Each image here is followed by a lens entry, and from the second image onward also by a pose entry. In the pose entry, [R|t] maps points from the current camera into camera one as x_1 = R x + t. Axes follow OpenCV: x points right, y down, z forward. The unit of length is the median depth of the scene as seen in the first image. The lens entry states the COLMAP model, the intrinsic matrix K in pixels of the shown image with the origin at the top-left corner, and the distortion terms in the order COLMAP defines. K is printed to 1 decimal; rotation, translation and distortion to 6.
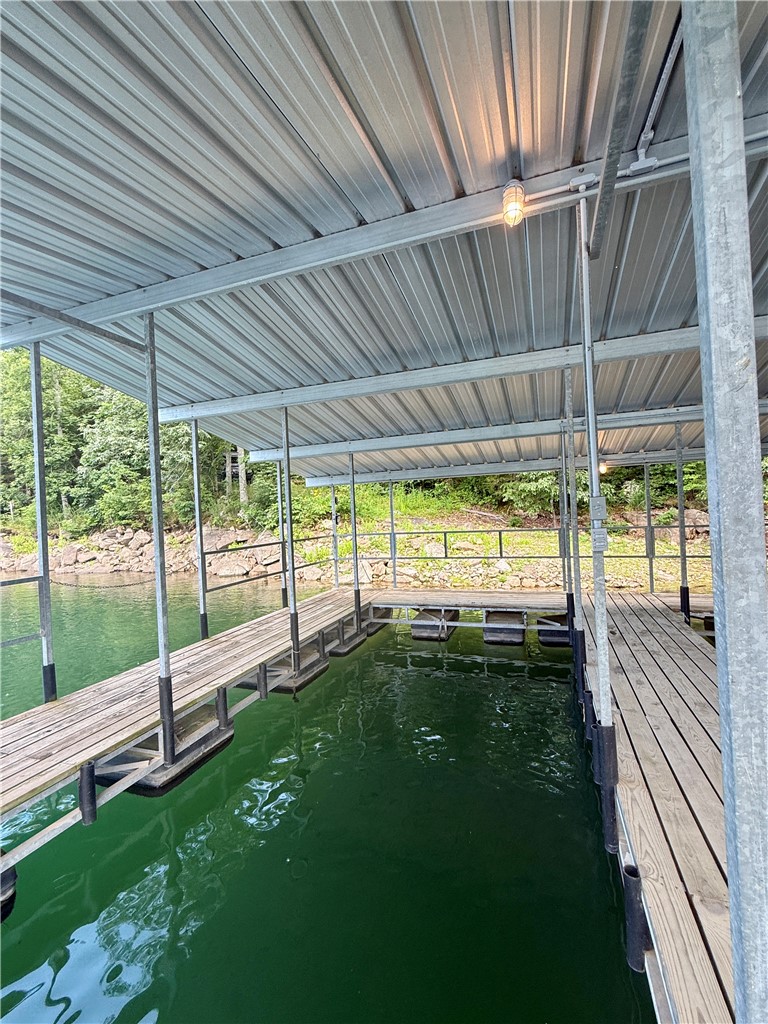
lens RADIAL K [[443.9, 0, 379.9], [0, 443.9, 510.6], [0, 0, 1]] dist [-0.001850, -0.000254]
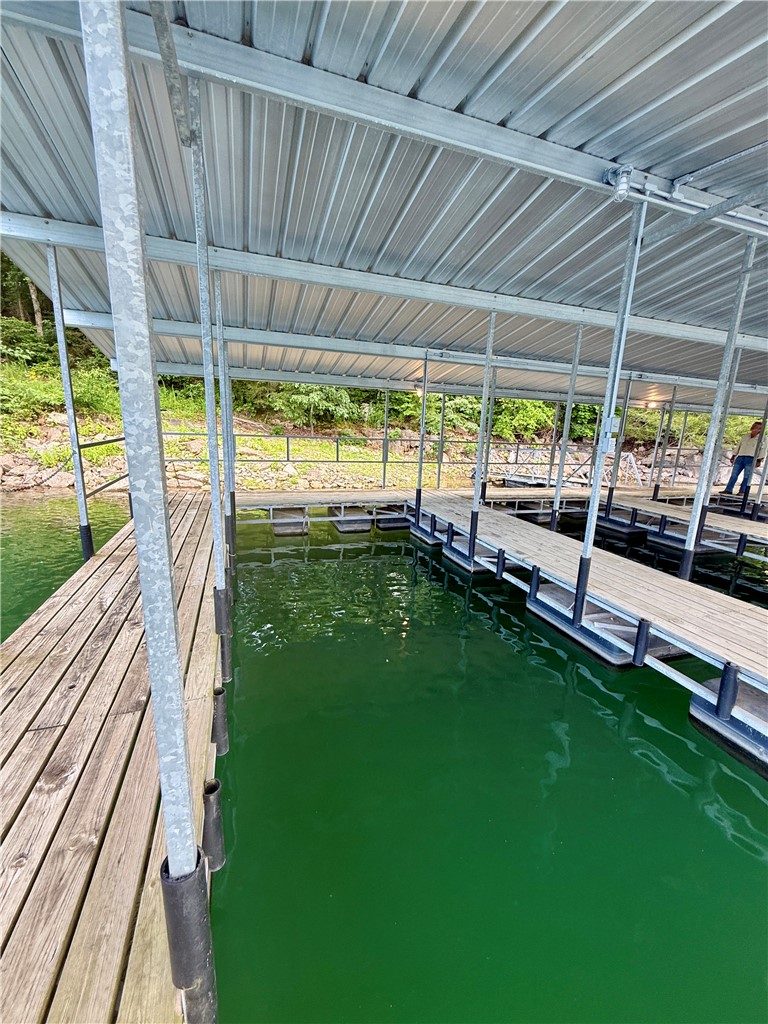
lens RADIAL K [[412.9, 0, 379.3], [0, 412.9, 526.3], [0, 0, 1]] dist [-0.008649, -0.000536]
pose [[0.775520, -0.077855, 0.626504, -0.215554], [-0.080702, 0.972000, 0.220687, 0.015021], [-0.626143, -0.221707, 0.747523, 0.060706]]
